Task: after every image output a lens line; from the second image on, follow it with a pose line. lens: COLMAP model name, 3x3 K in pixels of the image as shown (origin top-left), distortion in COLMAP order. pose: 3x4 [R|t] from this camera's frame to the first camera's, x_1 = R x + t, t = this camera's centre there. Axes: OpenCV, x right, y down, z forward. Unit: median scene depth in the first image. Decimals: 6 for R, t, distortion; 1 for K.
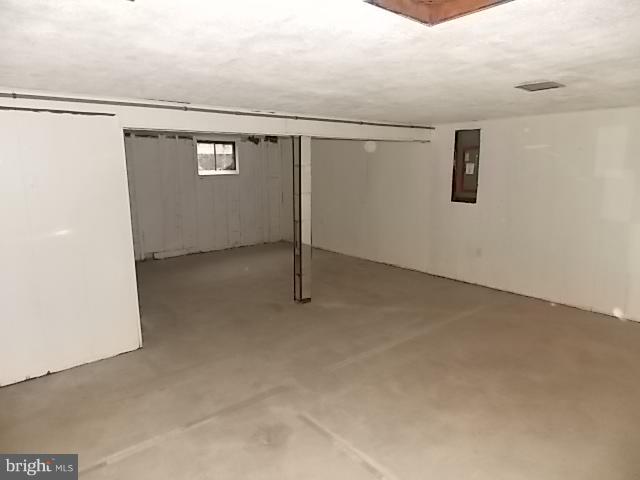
lens RADIAL K [[420.9, 0, 322.6], [0, 420.9, 239.2], [0, 0, 1]] dist [-0.006271, -0.002699]
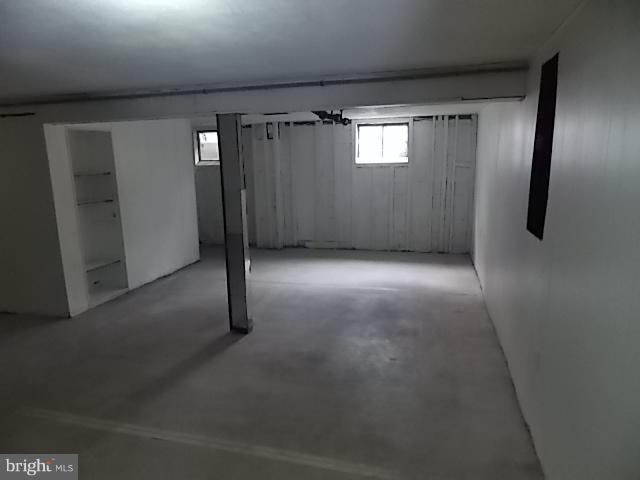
lens RADIAL K [[420.9, 0, 319.7], [0, 420.9, 240.2], [0, 0, 1]] dist [-0.006271, -0.002699]
pose [[0.525485, 0.159171, -0.835781, 0.454025], [-0.130357, 0.985808, 0.105783, -0.078406], [0.840757, 0.053363, 0.538776, 0.485846]]
